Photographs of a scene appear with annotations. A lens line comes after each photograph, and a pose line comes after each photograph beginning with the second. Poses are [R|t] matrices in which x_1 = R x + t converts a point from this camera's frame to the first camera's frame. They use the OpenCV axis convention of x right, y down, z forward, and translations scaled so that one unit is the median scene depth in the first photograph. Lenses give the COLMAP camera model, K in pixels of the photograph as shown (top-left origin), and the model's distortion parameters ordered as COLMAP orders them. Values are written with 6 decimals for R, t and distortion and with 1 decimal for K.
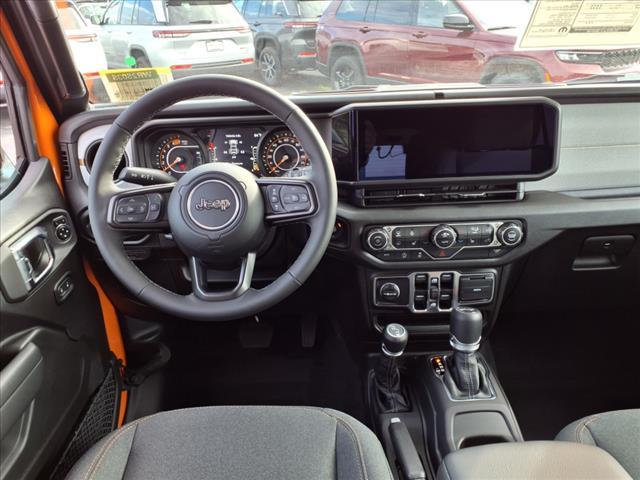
lens RADIAL K [[514.0, 0, 320.0], [0, 514.0, 240.0], [0, 0, 1]] dist [0.015191, 0.001034]
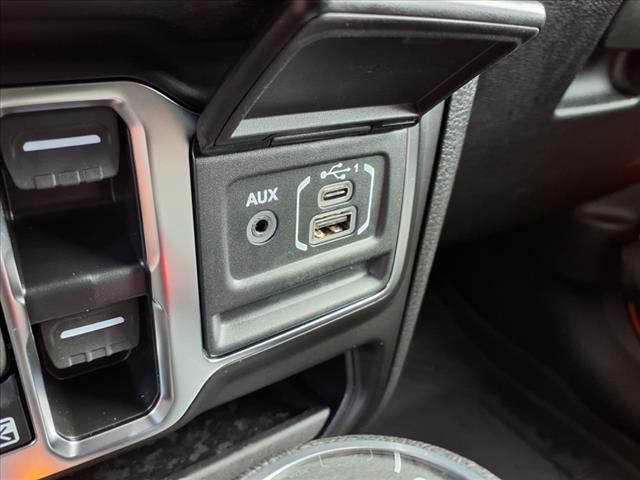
lens RADIAL K [[514.0, 0, 320.0], [0, 514.0, 240.0], [0, 0, 1]] dist [0.015191, 0.001034]
pose [[0.852479, -0.162223, 0.496954, 0.250331], [0.101817, 0.983951, 0.146537, 0.083511], [-0.512751, -0.074321, 0.855315, 0.937637]]
